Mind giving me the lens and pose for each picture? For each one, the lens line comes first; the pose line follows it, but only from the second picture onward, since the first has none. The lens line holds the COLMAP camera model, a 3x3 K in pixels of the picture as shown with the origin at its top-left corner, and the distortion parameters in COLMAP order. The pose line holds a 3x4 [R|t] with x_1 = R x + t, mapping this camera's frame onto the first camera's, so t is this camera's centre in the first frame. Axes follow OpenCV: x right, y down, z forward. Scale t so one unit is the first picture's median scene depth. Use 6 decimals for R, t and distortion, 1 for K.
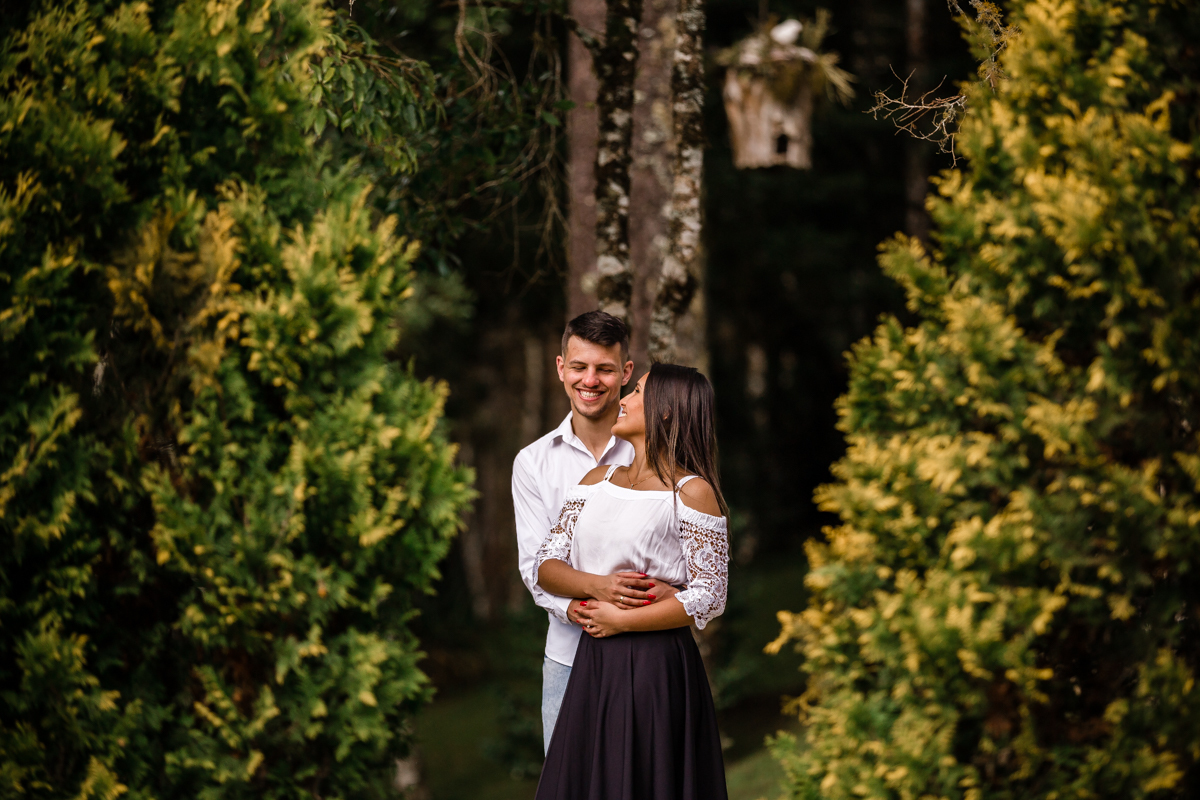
lens RADIAL K [[5546.5, 0, 600.0], [0, 5546.5, 400.0], [0, 0, 1]] dist [1.104025, -4.195662]
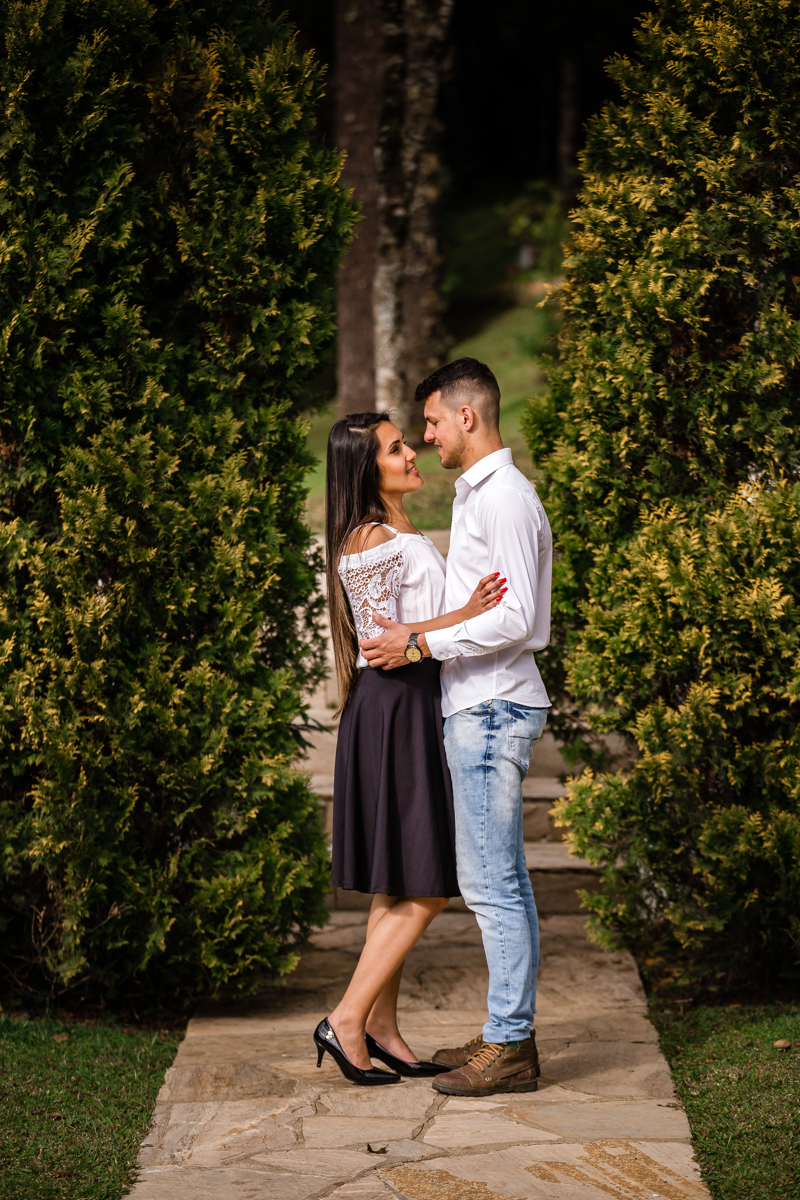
lens RADIAL K [[4060.7, 0, 400.0], [0, 4060.7, 600.0], [0, 0, 1]] dist [0.159914, 3.796435]
pose [[0.999783, -0.017288, 0.011597, -0.028698], [0.015694, 0.991934, 0.125779, -0.023010], [-0.013678, -0.125570, 0.991990, -0.232717]]
